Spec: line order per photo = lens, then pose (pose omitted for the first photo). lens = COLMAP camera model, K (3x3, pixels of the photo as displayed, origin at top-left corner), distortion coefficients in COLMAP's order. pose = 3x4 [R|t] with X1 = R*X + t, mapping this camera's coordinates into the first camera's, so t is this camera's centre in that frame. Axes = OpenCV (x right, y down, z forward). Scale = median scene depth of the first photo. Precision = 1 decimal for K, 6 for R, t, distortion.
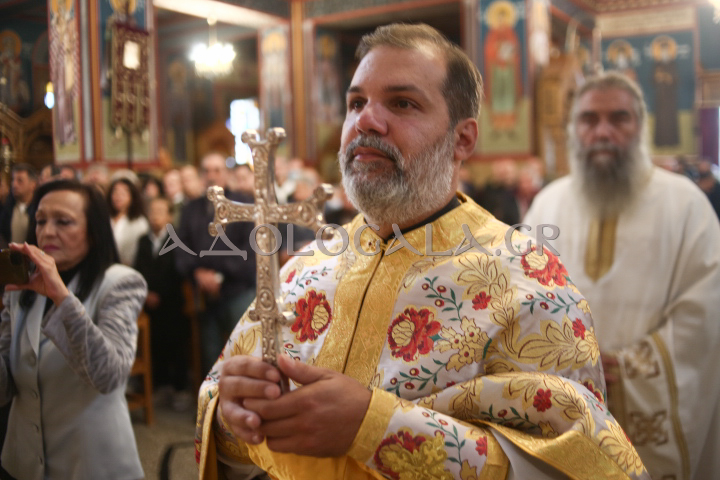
lens RADIAL K [[716.0, 0, 360.0], [0, 716.0, 240.0], [0, 0, 1]] dist [-0.135354, 0.074494]
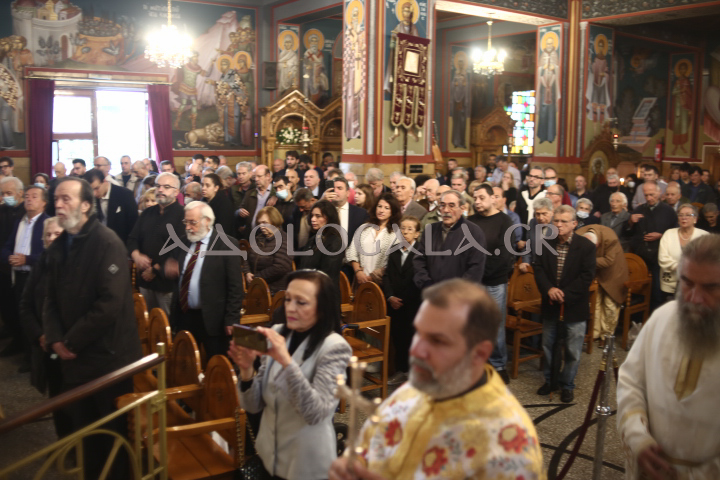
lens RADIAL K [[708.0, 0, 360.0], [0, 708.0, 240.0], [0, 0, 1]] dist [-0.143966, 0.086485]
pose [[0.917904, 0.098062, -0.384494, 0.056965], [-0.074784, 0.994370, 0.075073, -0.059361], [0.389691, -0.040156, 0.920070, -0.075859]]
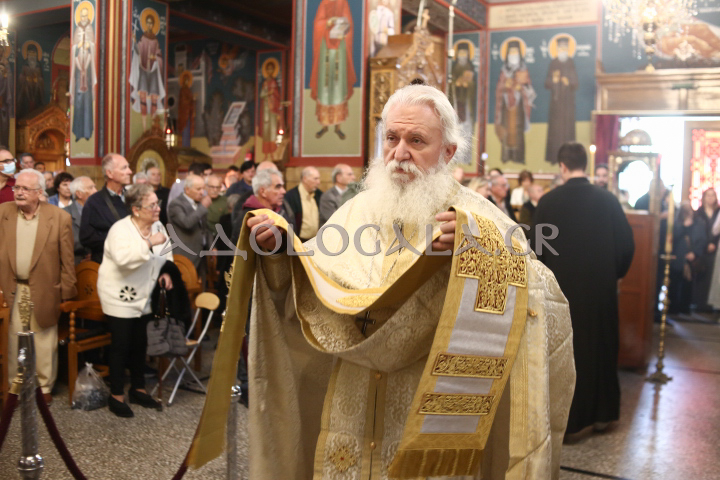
lens RADIAL K [[709.7, 0, 360.0], [0, 709.7, 240.0], [0, 0, 1]] dist [-0.137615, 0.065108]
pose [[0.997125, 0.049016, 0.057792, 0.224224], [-0.048394, 0.998755, -0.012116, -0.025703], [-0.058314, 0.009284, 0.998255, 0.247464]]
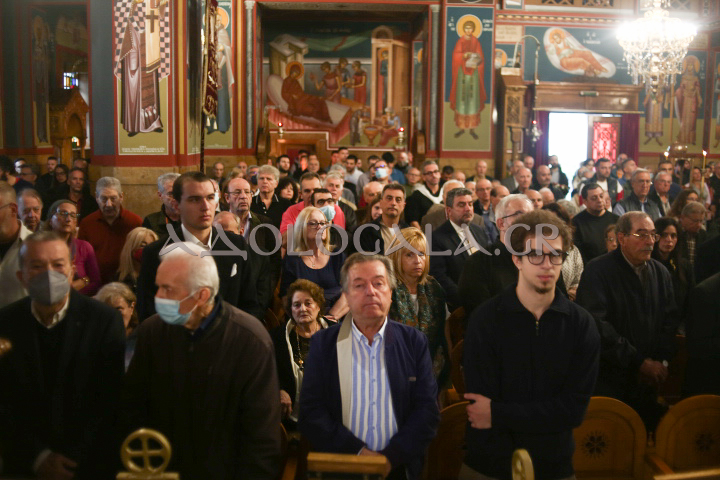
lens RADIAL K [[708.0, 0, 360.0], [0, 708.0, 240.0], [0, 0, 1]] dist [-0.143966, 0.086485]
pose [[0.825306, -0.044809, 0.562905, -0.657891], [0.012074, 0.998019, 0.061743, -0.060790], [-0.564557, -0.044160, 0.824212, 0.195873]]
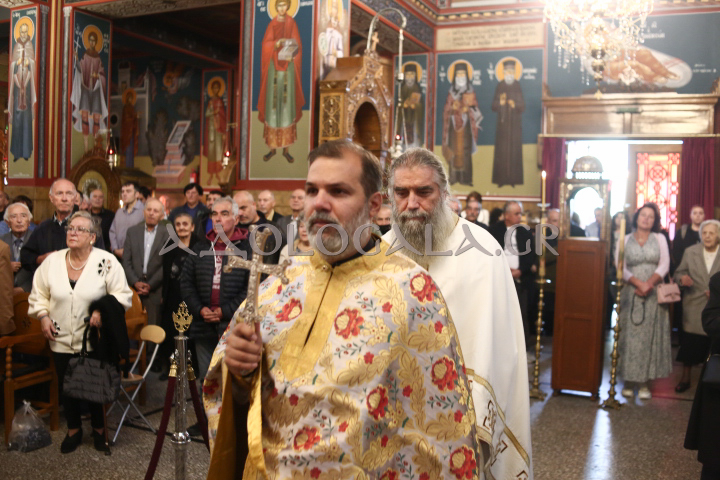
lens RADIAL K [[708.0, 0, 360.0], [0, 708.0, 240.0], [0, 0, 1]] dist [-0.143966, 0.086485]
pose [[0.989672, 0.048884, 0.134757, 0.219275], [-0.044090, 0.998292, -0.038333, -0.036535], [-0.136401, 0.031996, 0.990137, 0.262926]]
